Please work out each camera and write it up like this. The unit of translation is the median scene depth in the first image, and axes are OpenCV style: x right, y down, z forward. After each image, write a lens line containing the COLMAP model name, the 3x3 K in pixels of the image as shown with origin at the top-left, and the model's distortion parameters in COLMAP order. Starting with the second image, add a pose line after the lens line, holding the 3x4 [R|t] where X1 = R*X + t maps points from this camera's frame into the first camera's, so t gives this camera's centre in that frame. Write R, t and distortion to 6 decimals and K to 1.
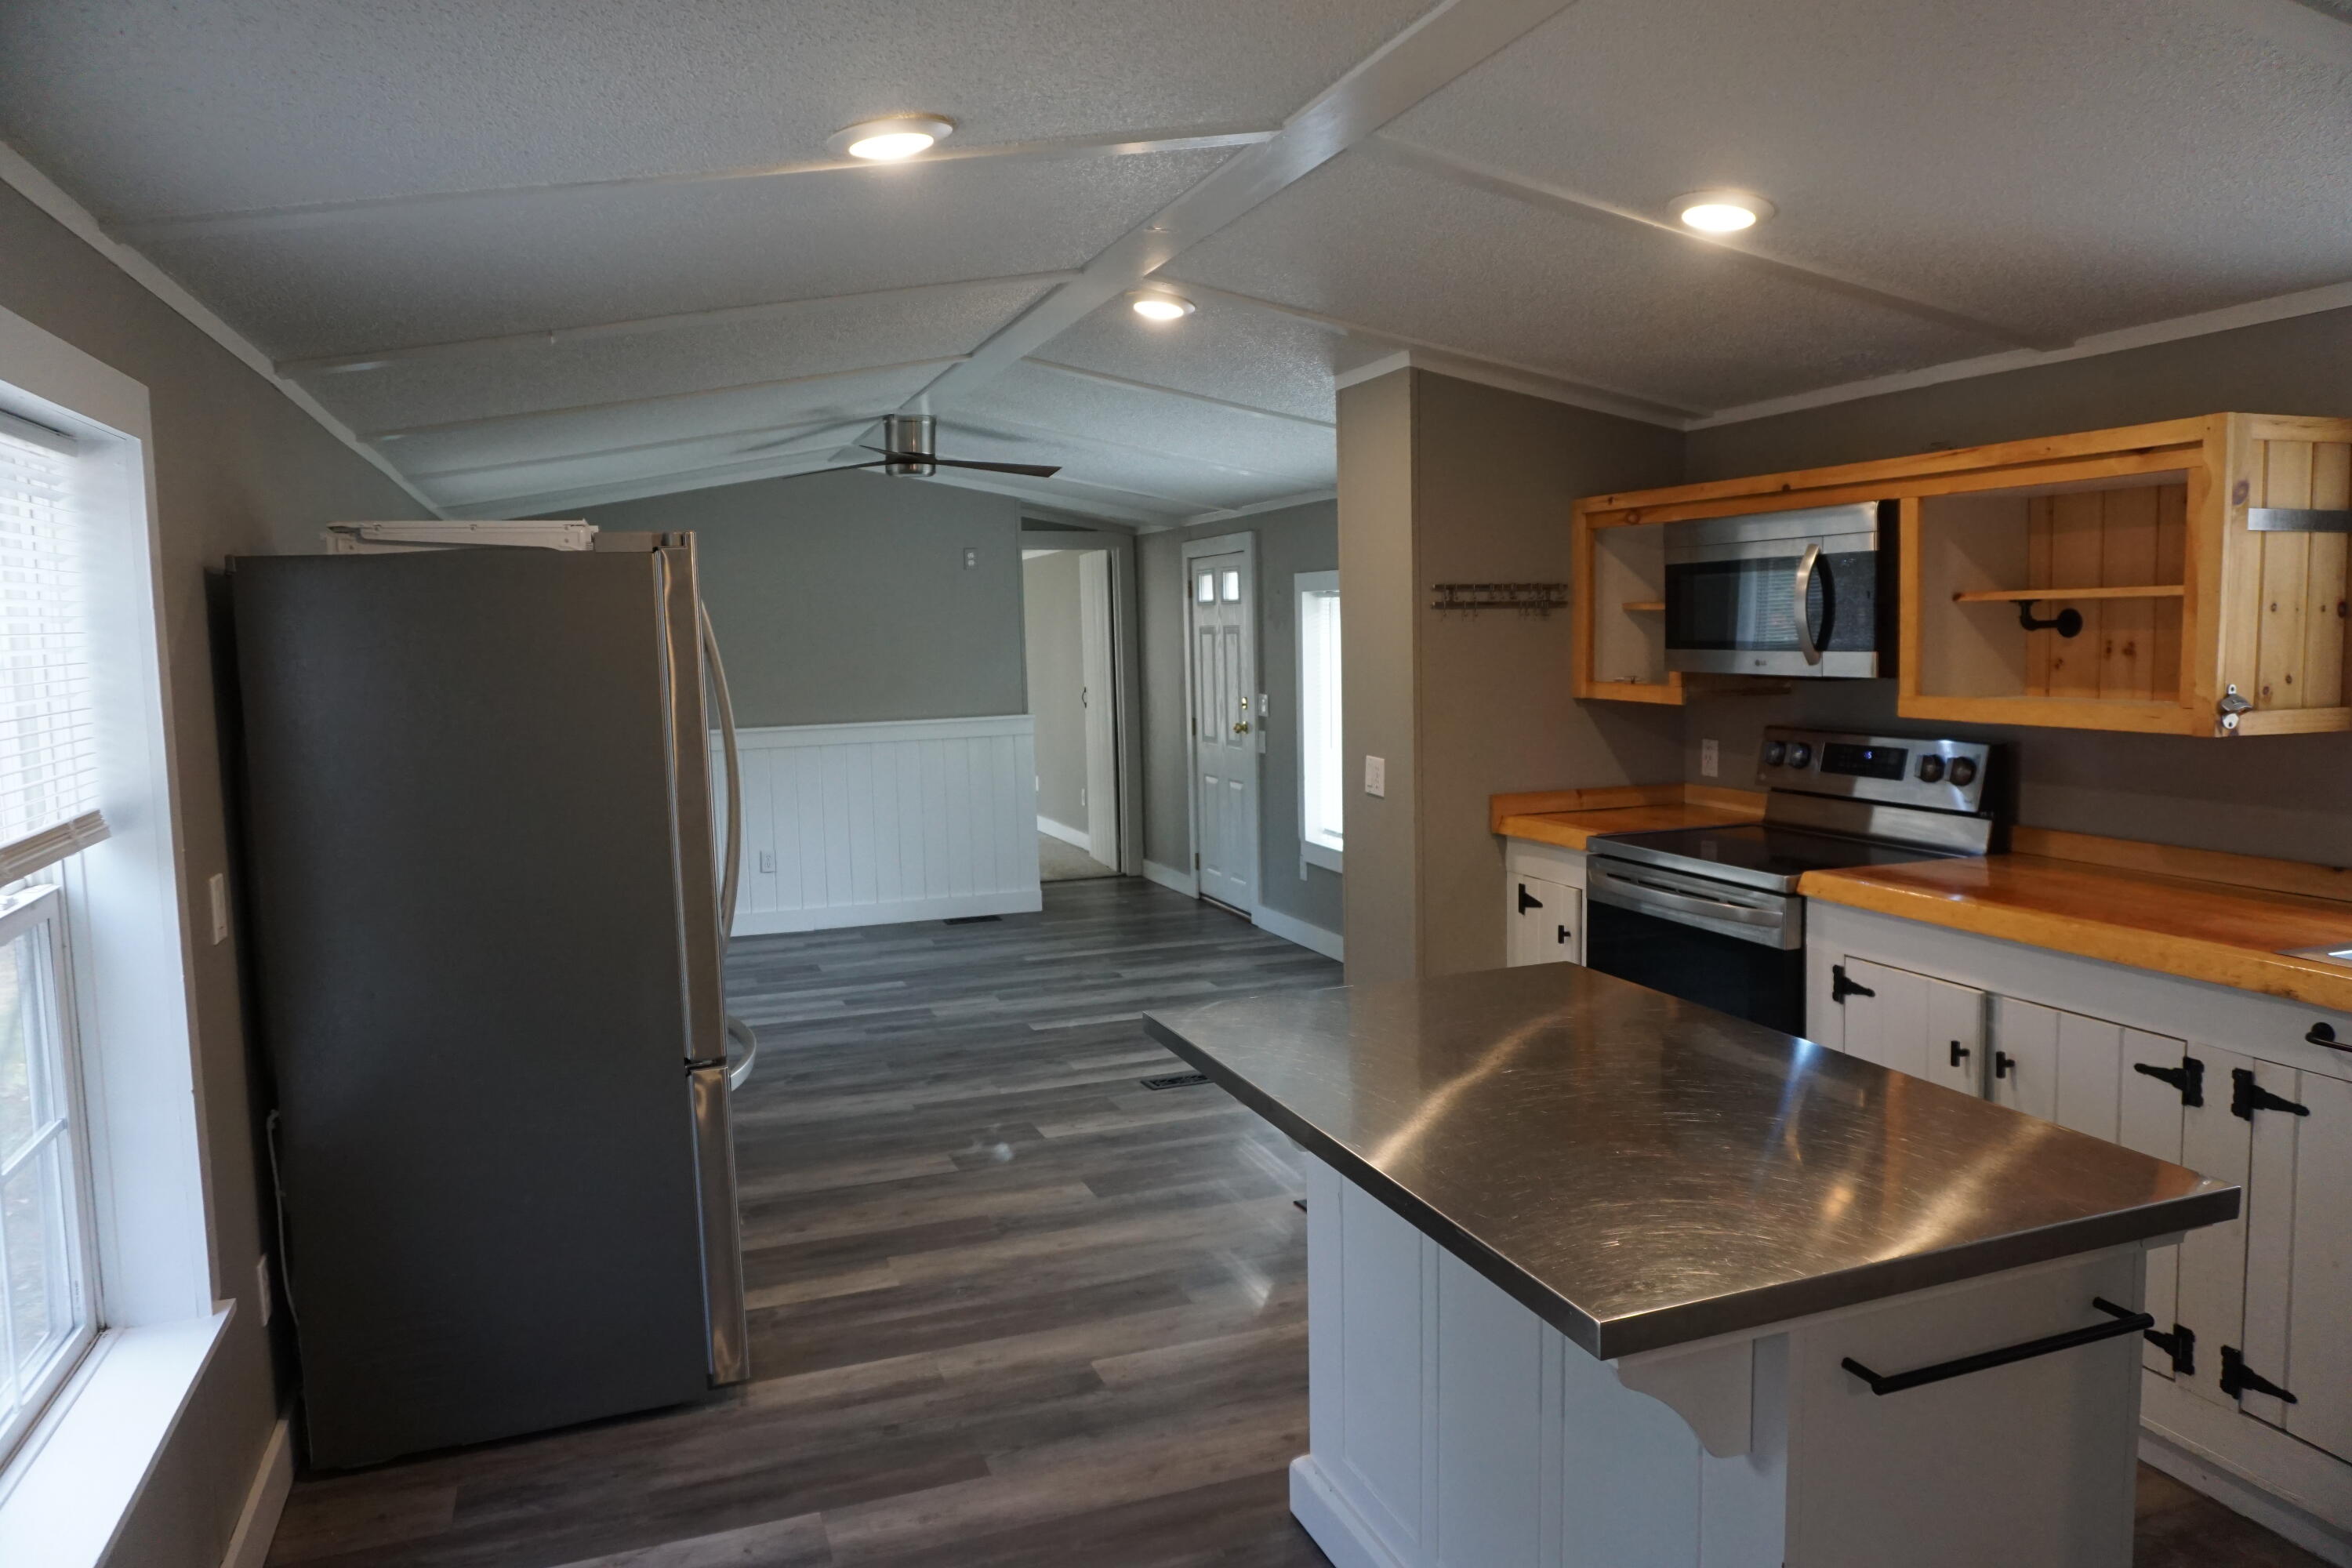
lens RADIAL K [[1554.3, 0, 1176.1], [0, 1554.3, 787.2], [0, 0, 1]] dist [-0.052203, 0.030100]
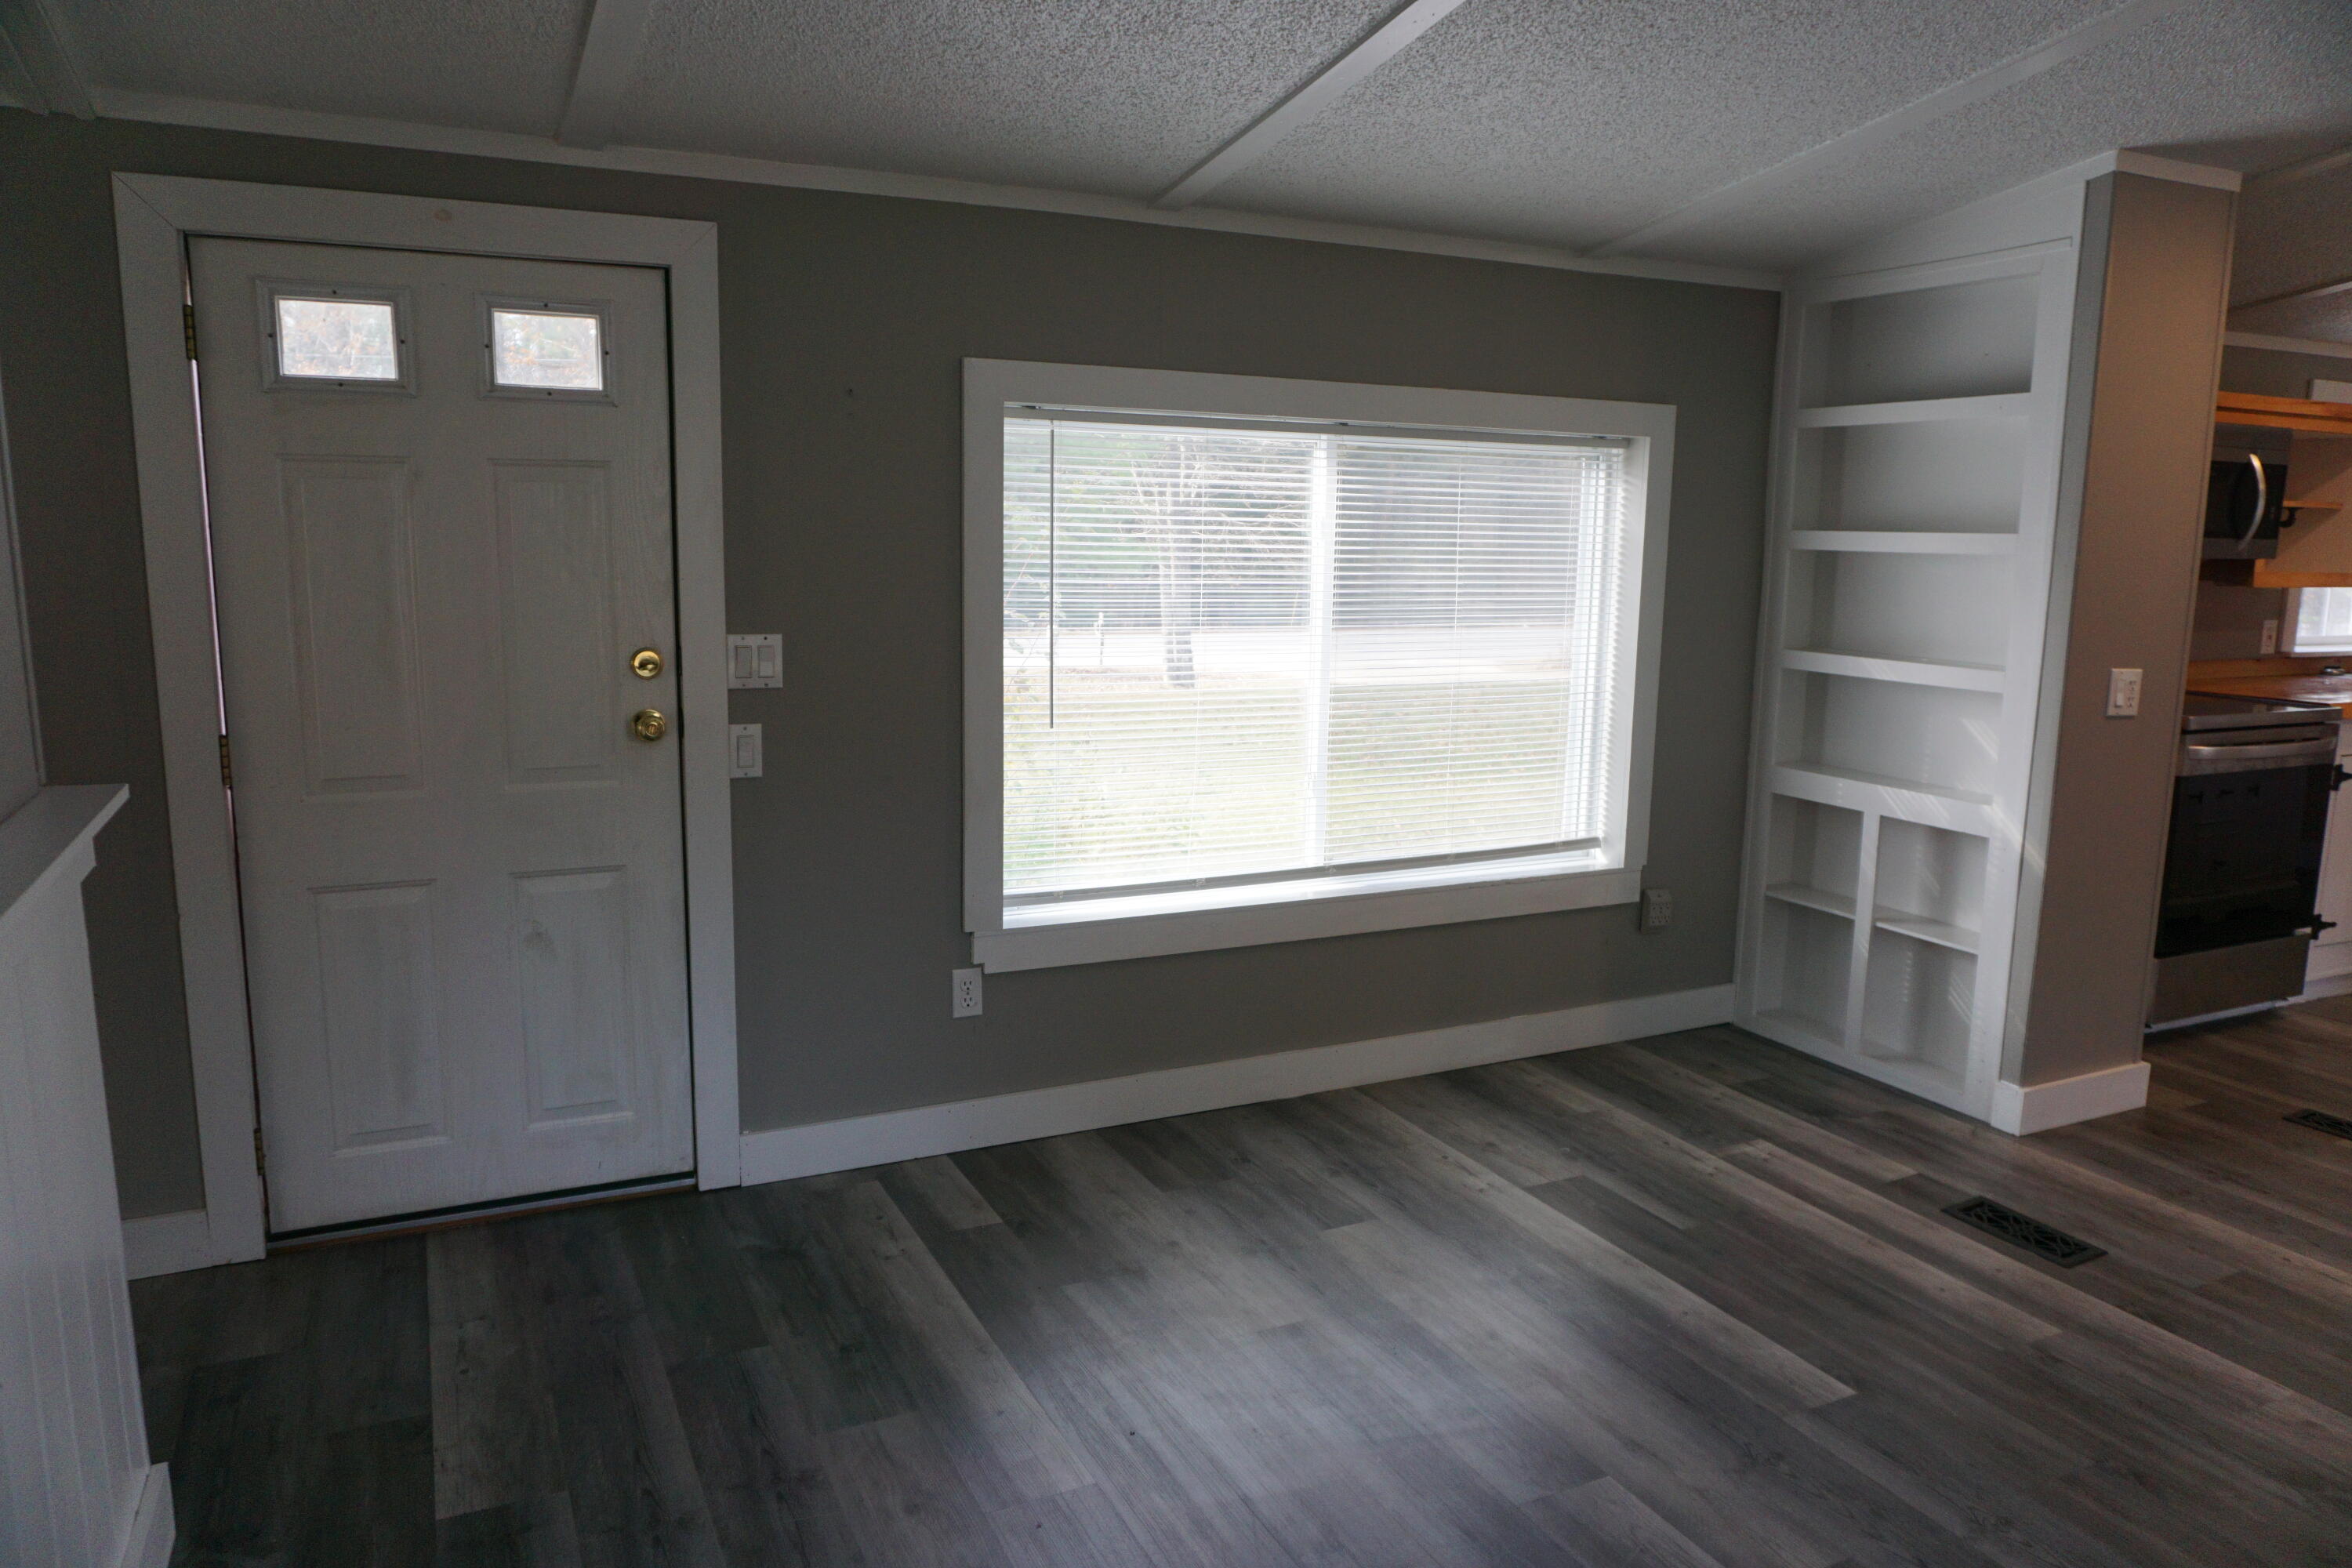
lens RADIAL K [[1578.1, 0, 1179.9], [0, 1578.1, 777.8], [0, 0, 1]] dist [-0.049766, 0.034094]
pose [[-0.098943, -0.138220, 0.985447, -0.664128], [0.087772, 0.985234, 0.147003, -0.133109], [-0.991215, 0.101040, -0.085350, 1.668841]]
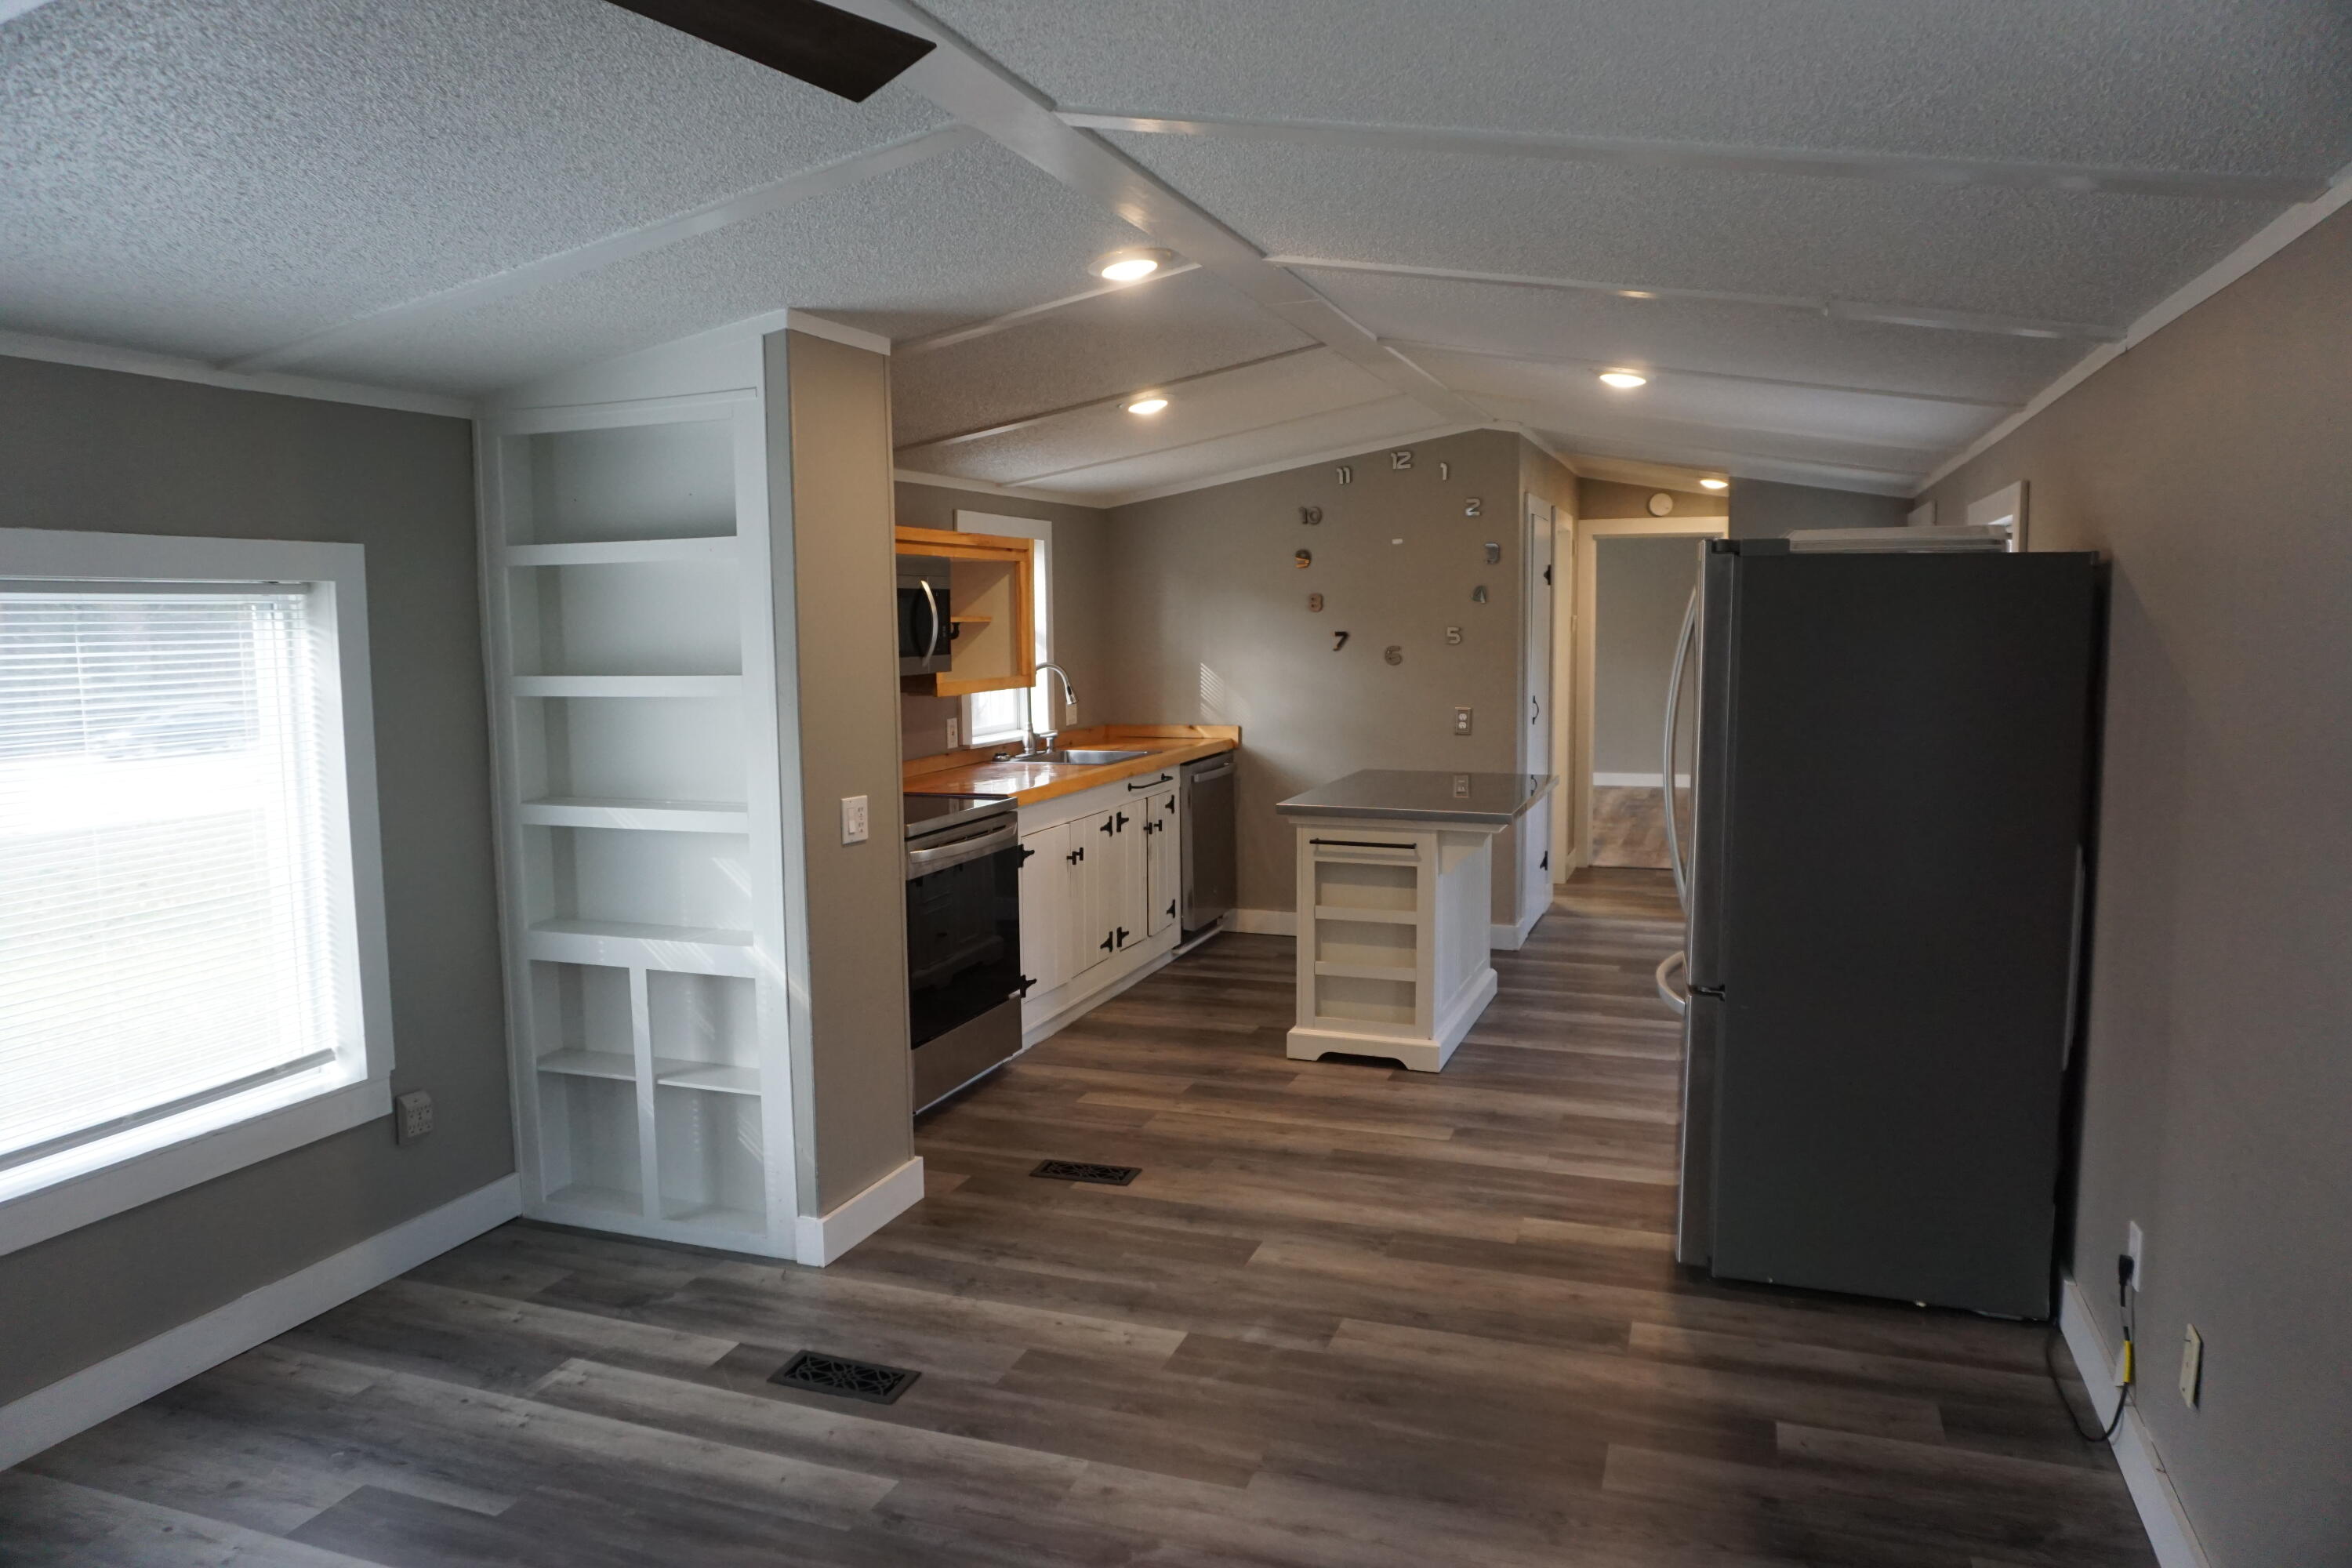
lens RADIAL K [[1578.1, 0, 1179.9], [0, 1578.1, 777.8], [0, 0, 1]] dist [-0.049766, 0.034094]
pose [[-0.761691, -0.036061, 0.646937, -0.593597], [0.094264, 0.981660, 0.165704, -0.163977], [-0.641047, 0.187198, -0.744322, 1.626968]]
